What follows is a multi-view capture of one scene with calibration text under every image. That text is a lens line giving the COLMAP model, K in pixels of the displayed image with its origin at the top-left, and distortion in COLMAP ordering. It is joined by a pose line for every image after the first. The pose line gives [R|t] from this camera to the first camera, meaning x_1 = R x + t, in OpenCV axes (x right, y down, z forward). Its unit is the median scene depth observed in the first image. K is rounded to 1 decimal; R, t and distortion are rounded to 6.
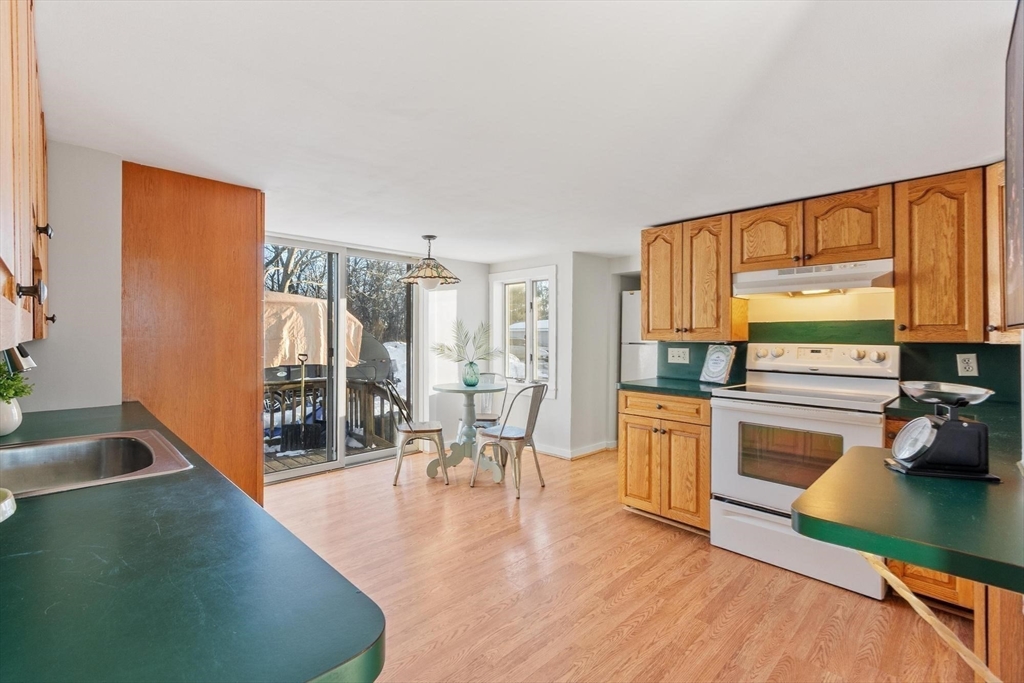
lens RADIAL K [[447.8, 0, 484.6], [0, 447.8, 345.8], [0, 0, 1]] dist [0.004489, 0.000452]
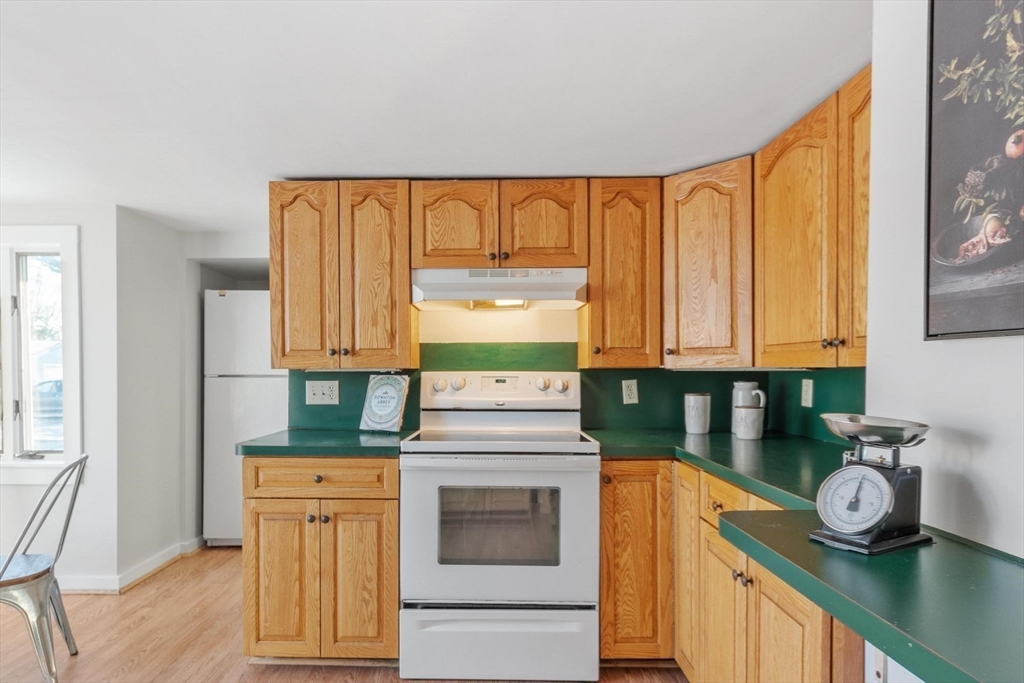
lens RADIAL K [[659.1, 0, 558.1], [0, 659.1, 382.0], [0, 0, 1]] dist [0.003049, 0.001245]
pose [[0.694218, -0.022374, 0.719417, -0.017644], [0.019279, 0.999736, 0.012487, 0.001884], [-0.719506, 0.005201, 0.694466, 0.151341]]
